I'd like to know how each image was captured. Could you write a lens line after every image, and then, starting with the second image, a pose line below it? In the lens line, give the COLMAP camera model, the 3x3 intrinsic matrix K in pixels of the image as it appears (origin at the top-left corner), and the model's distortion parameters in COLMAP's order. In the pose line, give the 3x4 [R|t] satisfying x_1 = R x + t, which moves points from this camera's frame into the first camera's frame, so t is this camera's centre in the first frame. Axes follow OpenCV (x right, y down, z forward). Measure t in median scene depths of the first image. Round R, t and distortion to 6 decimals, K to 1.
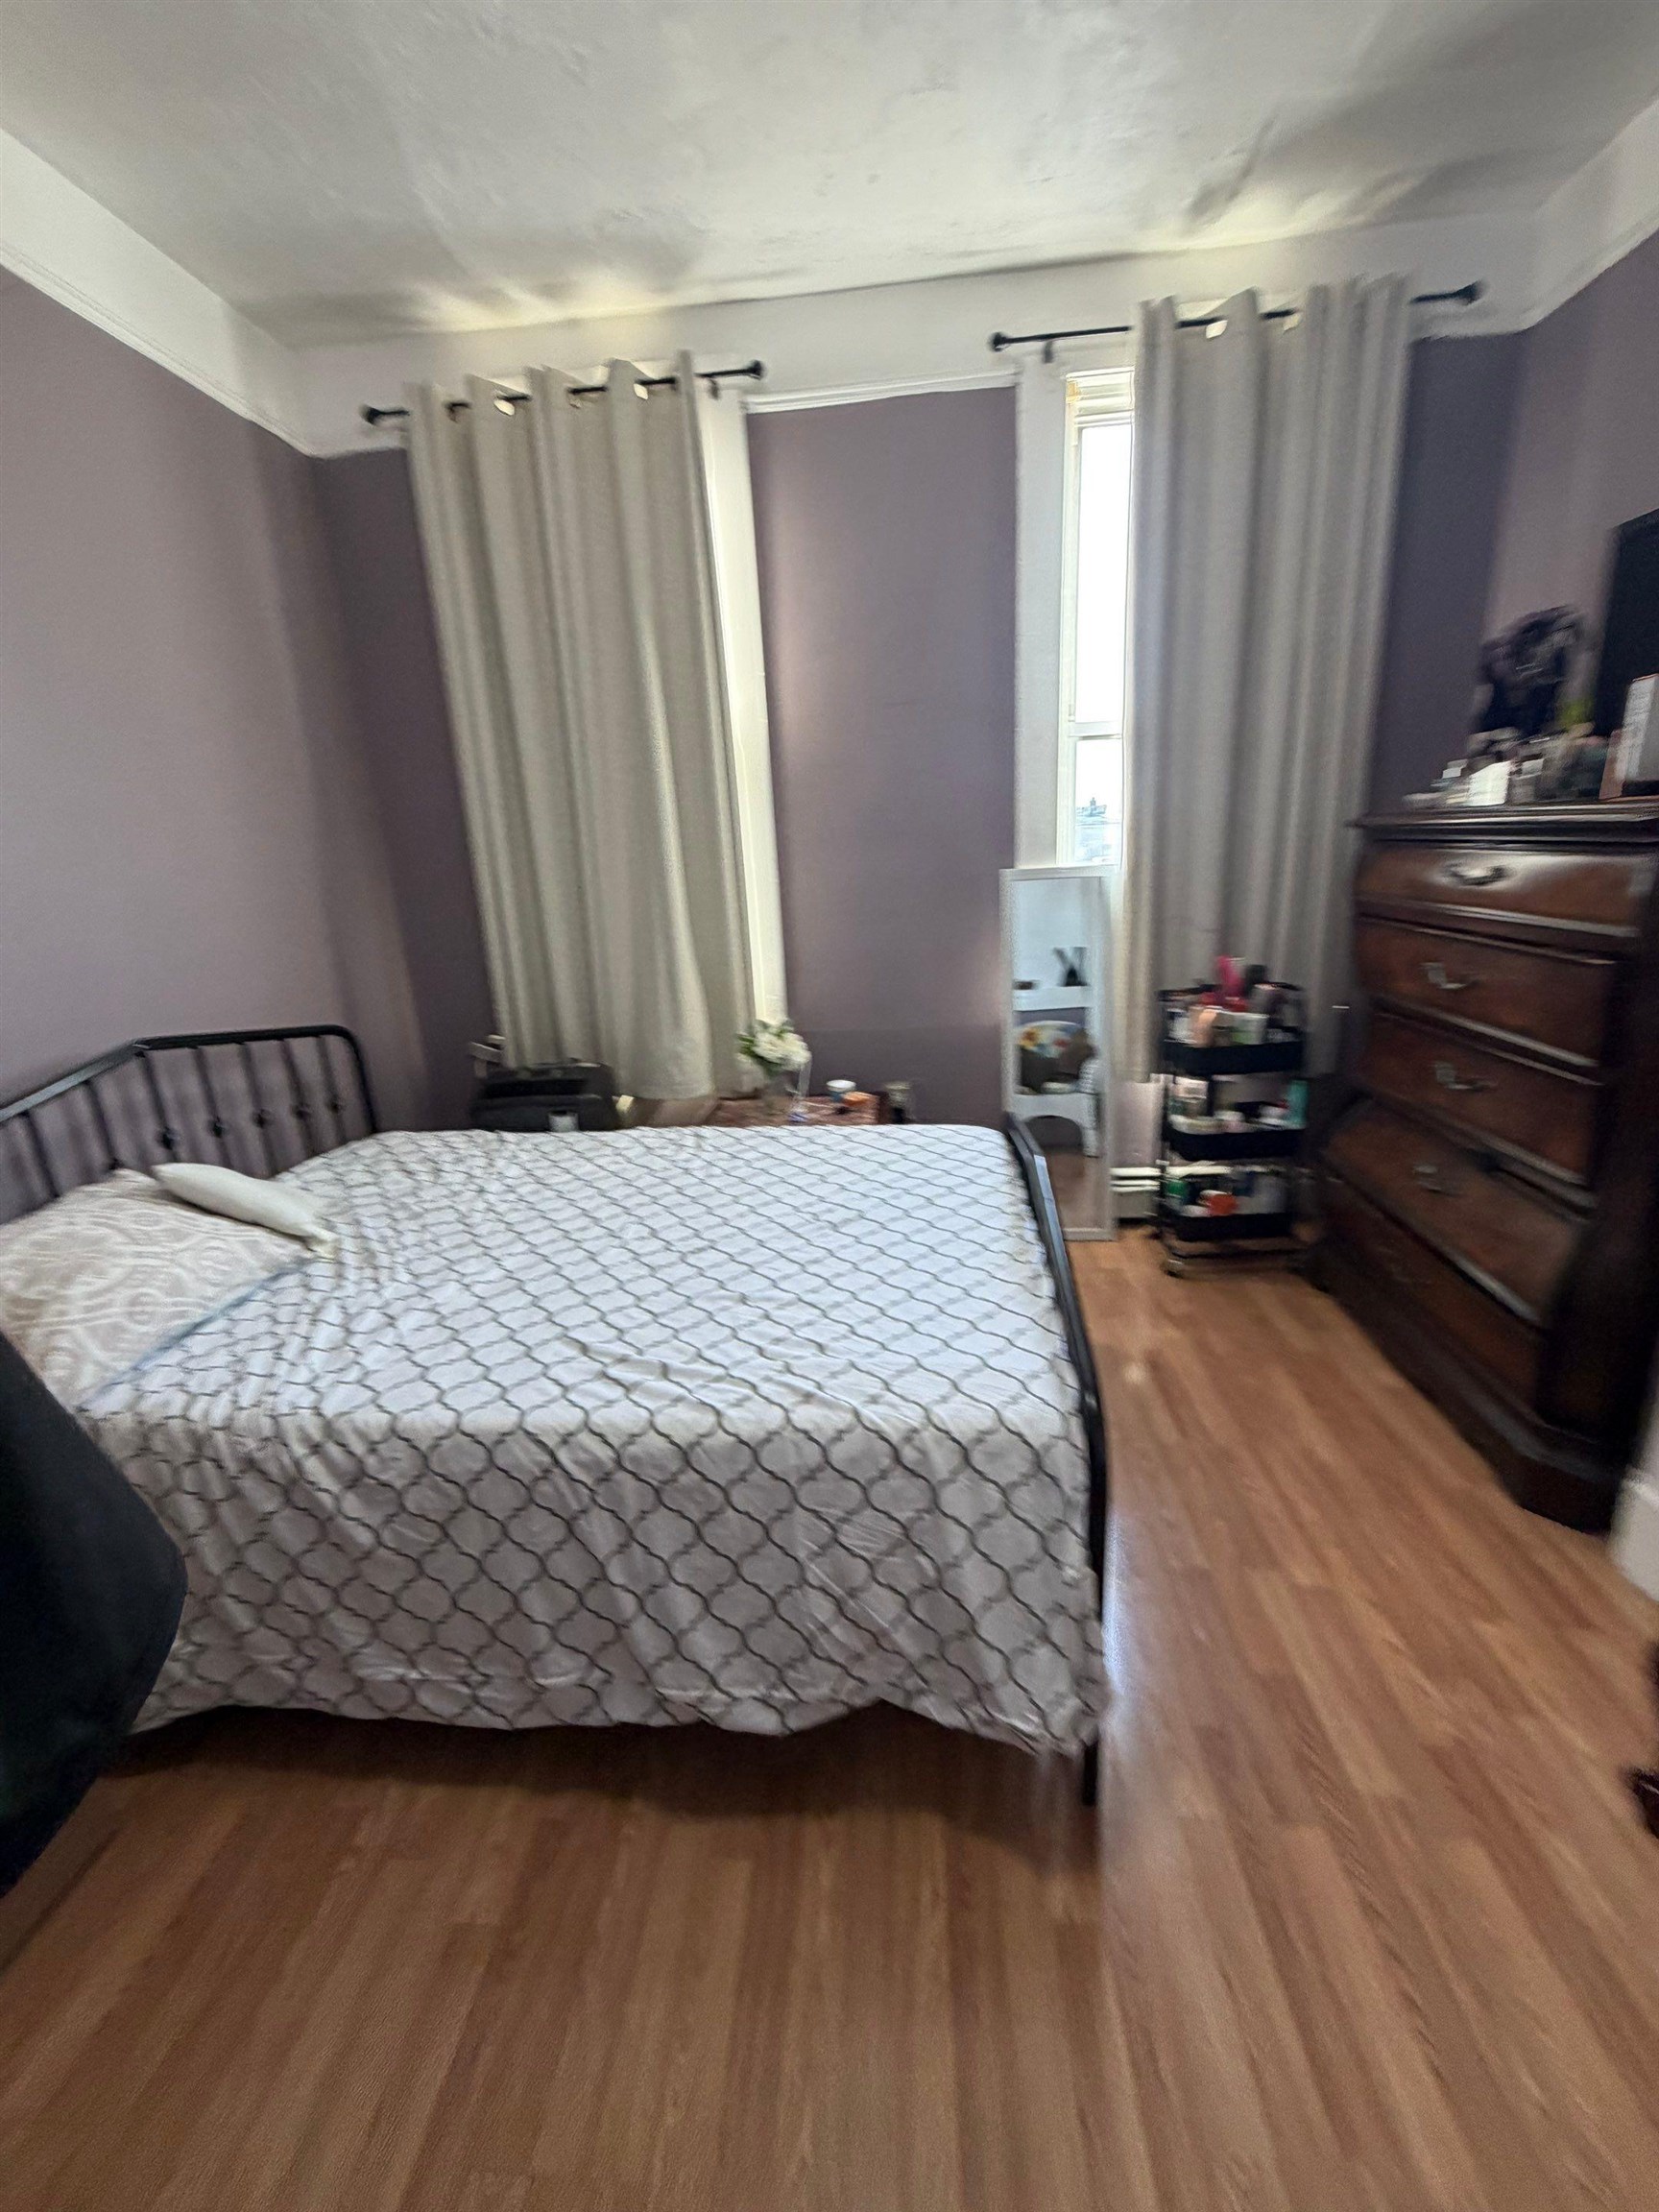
lens RADIAL K [[881.9, 0, 835.8], [0, 881.9, 1098.0], [0, 0, 1]] dist [-0.000391, -0.000418]
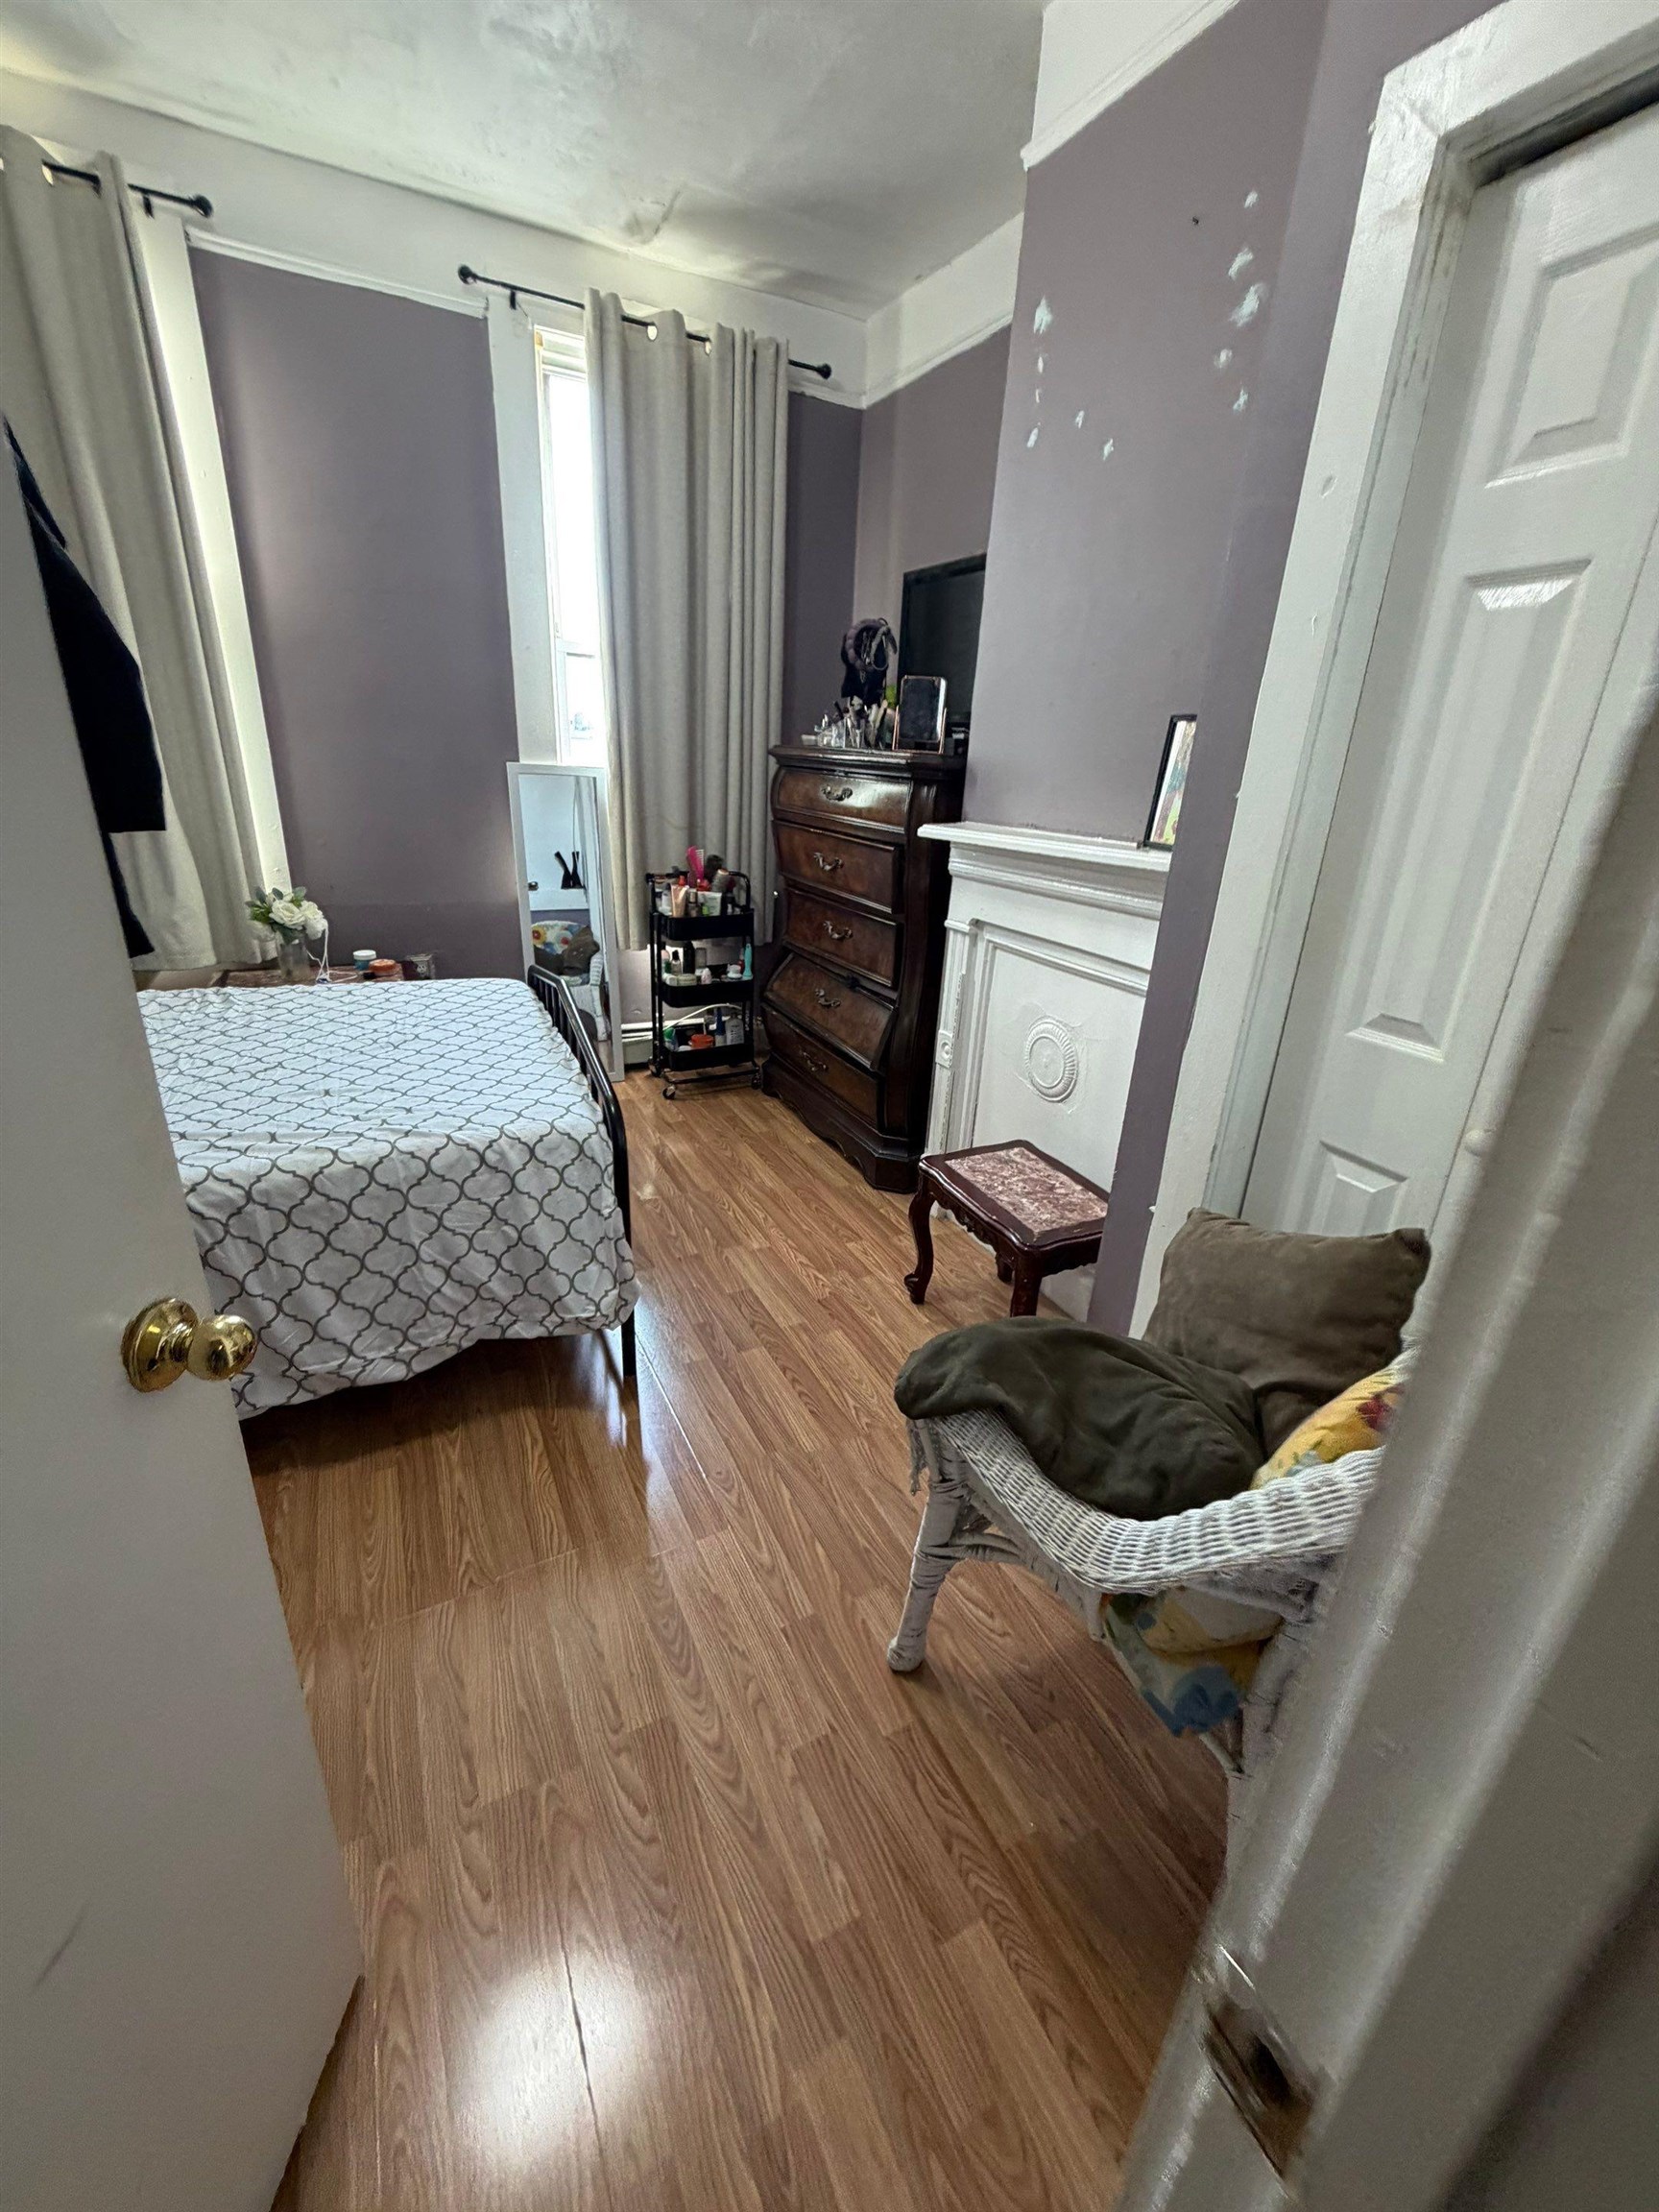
lens RADIAL K [[881.9, 0, 835.8], [0, 881.9, 1098.0], [0, 0, 1]] dist [-0.000391, -0.000418]
pose [[0.853906, -0.090821, 0.512442, -0.096329], [0.046755, 0.994061, 0.098270, 0.110347], [-0.518323, -0.059954, 0.853081, -0.302103]]
